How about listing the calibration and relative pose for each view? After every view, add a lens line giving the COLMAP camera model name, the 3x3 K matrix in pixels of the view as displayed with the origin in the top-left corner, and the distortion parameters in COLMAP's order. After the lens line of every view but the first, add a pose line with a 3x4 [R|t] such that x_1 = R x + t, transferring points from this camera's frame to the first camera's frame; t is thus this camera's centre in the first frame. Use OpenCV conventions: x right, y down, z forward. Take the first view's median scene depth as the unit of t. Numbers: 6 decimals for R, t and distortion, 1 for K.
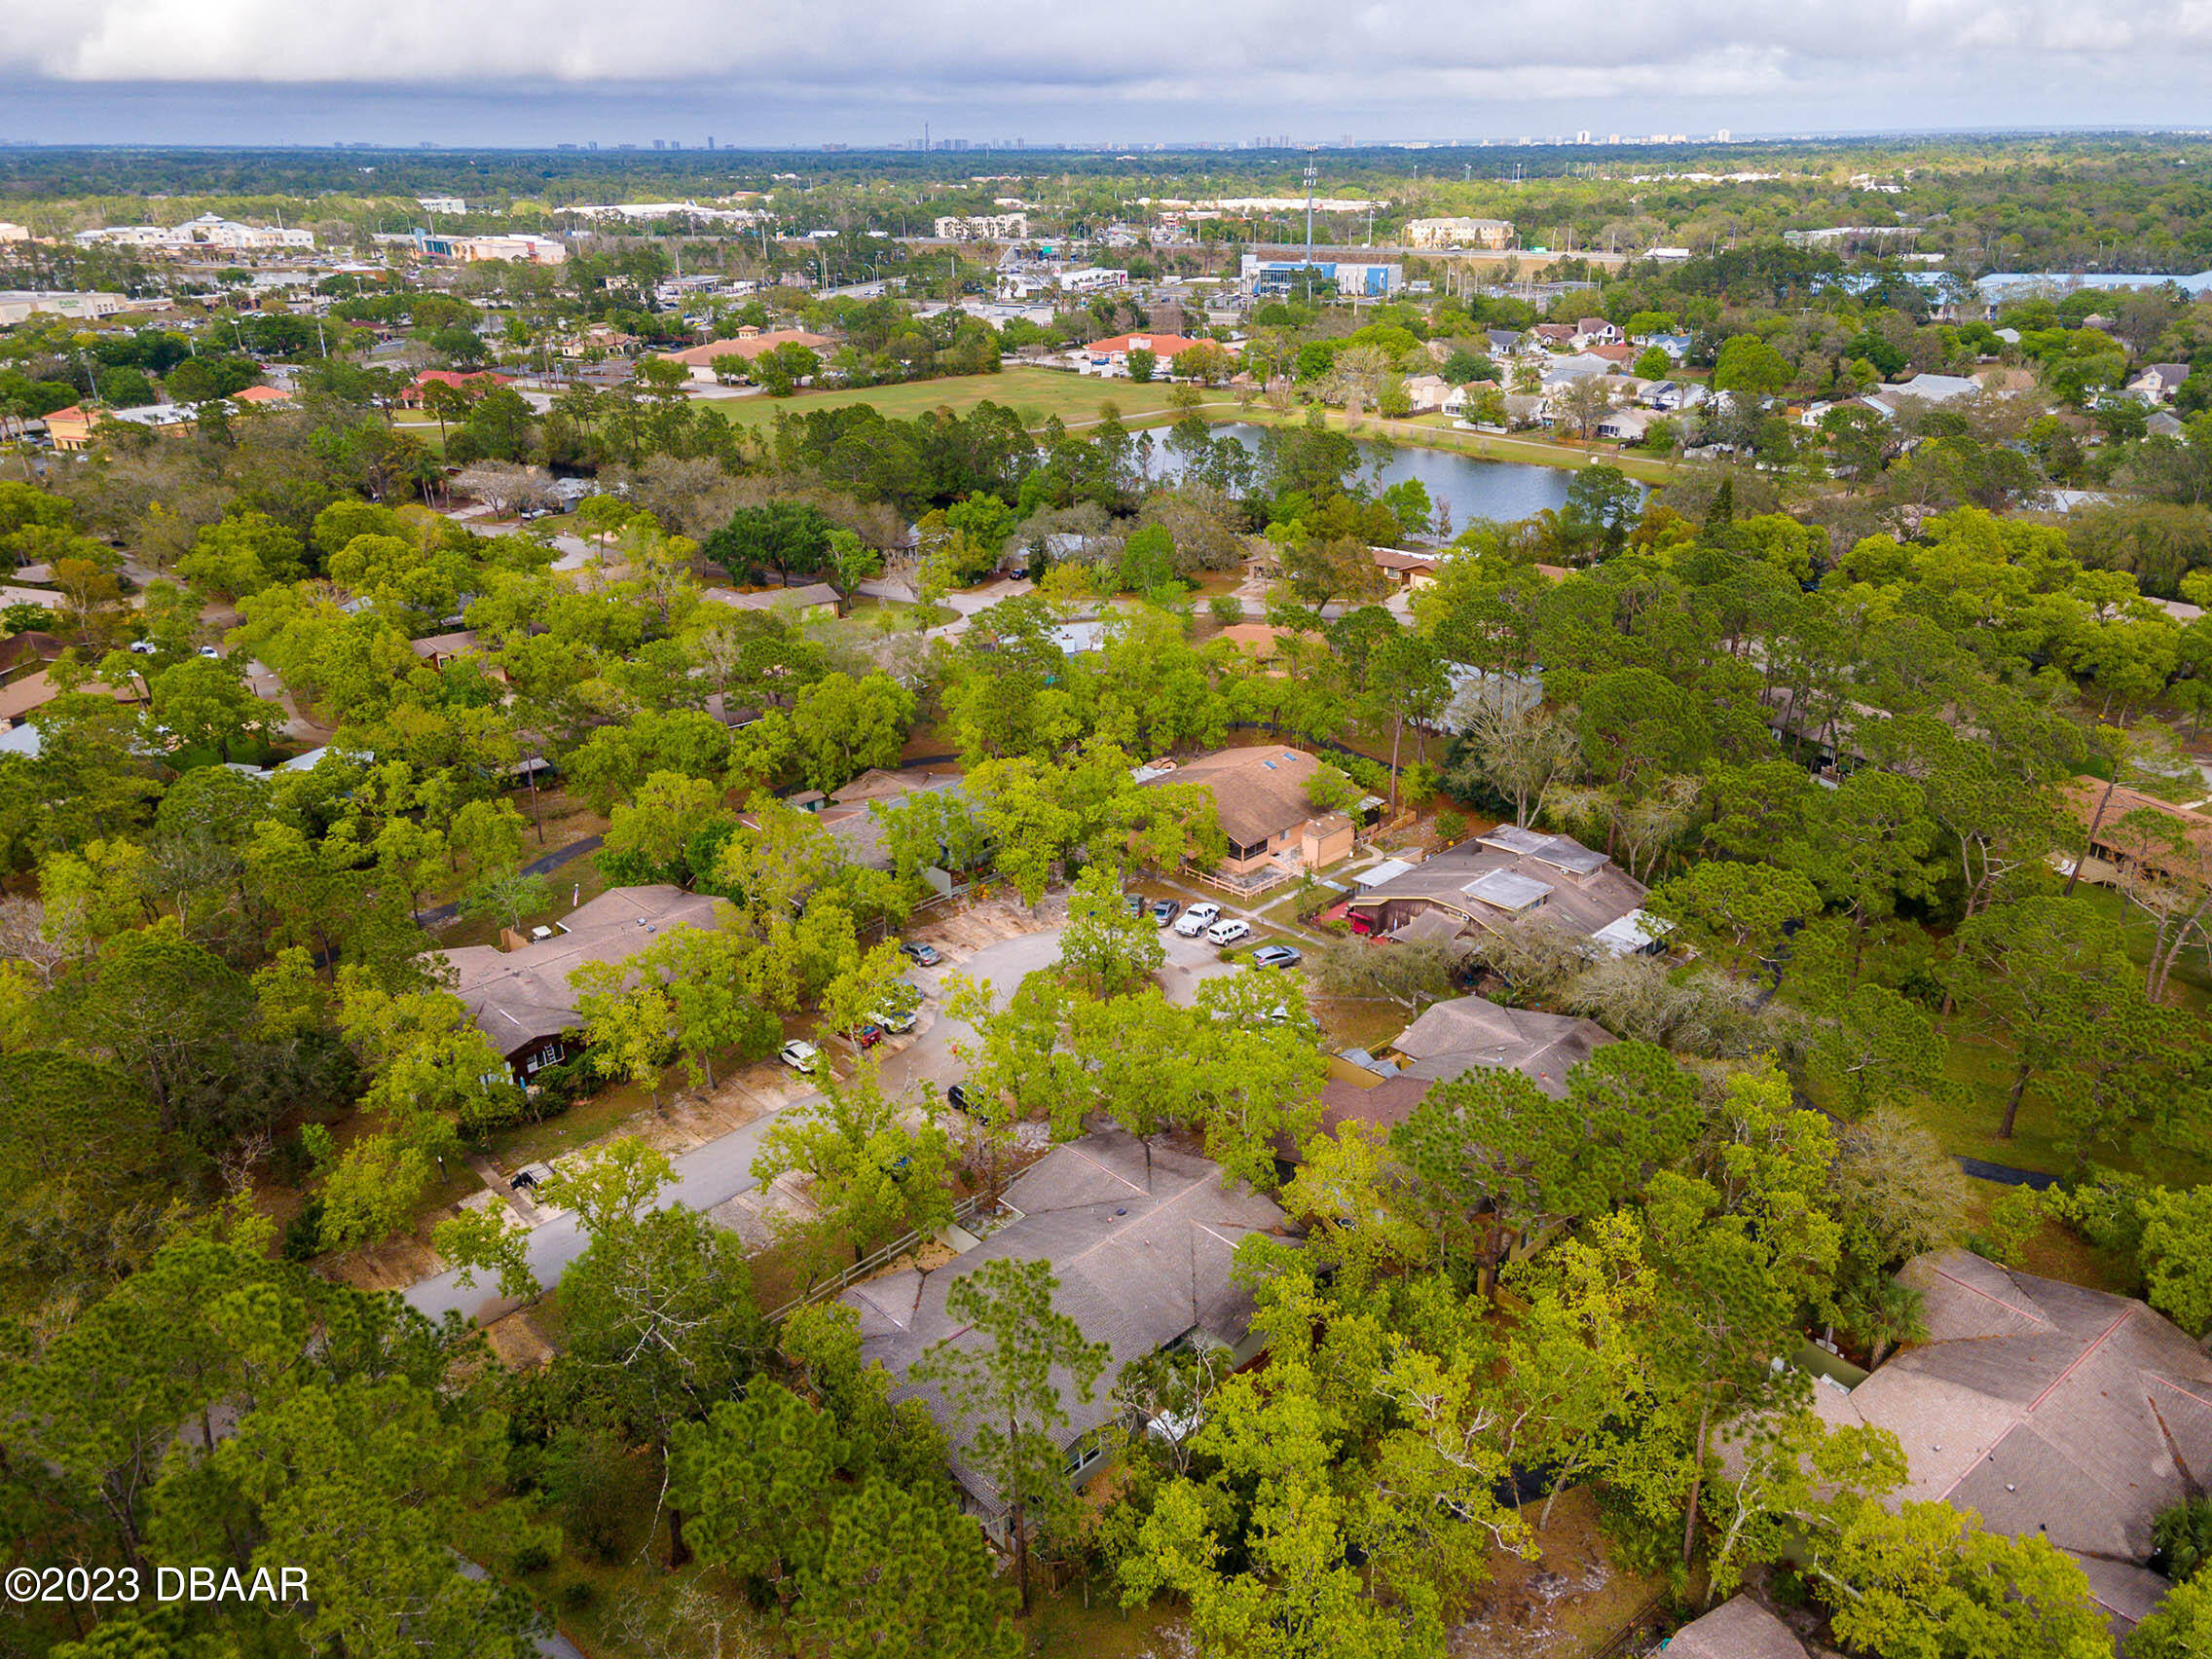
lens RADIAL K [[1713.4, 0, 1146.5], [0, 1713.4, 830.9], [0, 0, 1]] dist [-0.001127, 0.054972]
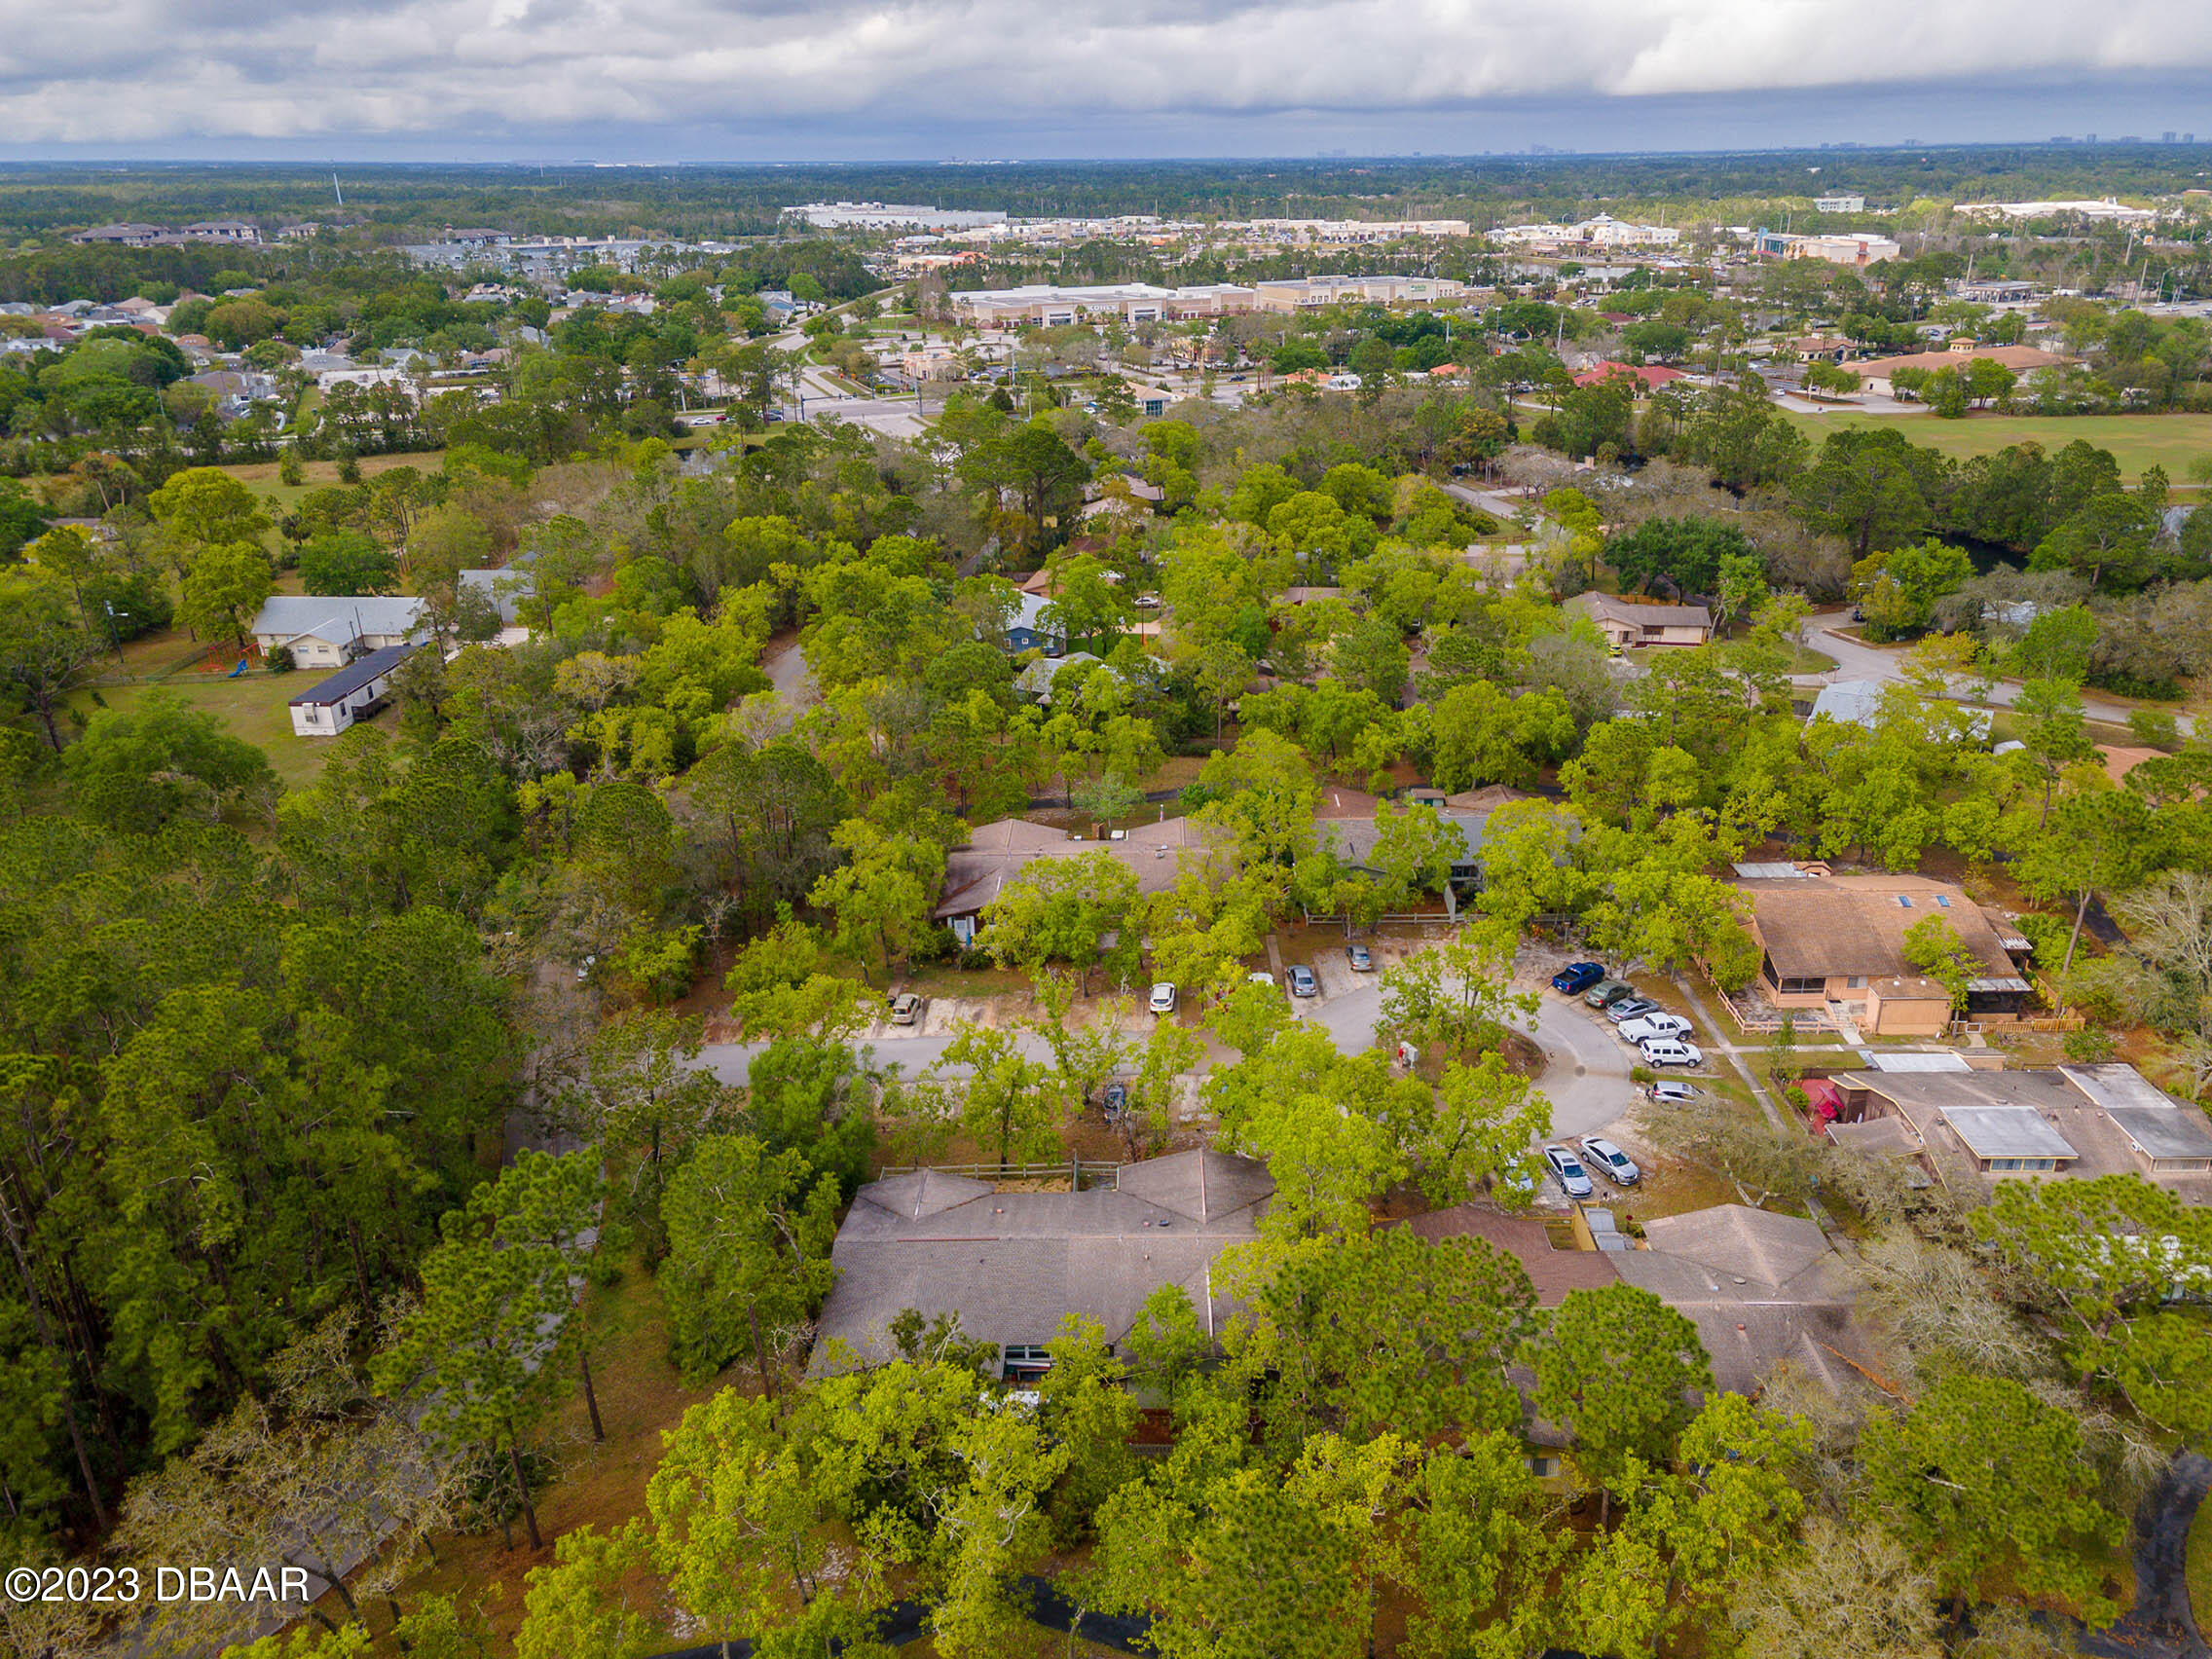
lens RADIAL K [[1713.4, 0, 1146.5], [0, 1713.4, 830.9], [0, 0, 1]] dist [-0.001127, 0.054972]
pose [[0.673167, 0.264250, -0.690665, 0.184538], [-0.263767, 0.958342, 0.109580, -0.031082], [0.690850, 0.108409, 0.714824, 0.079082]]
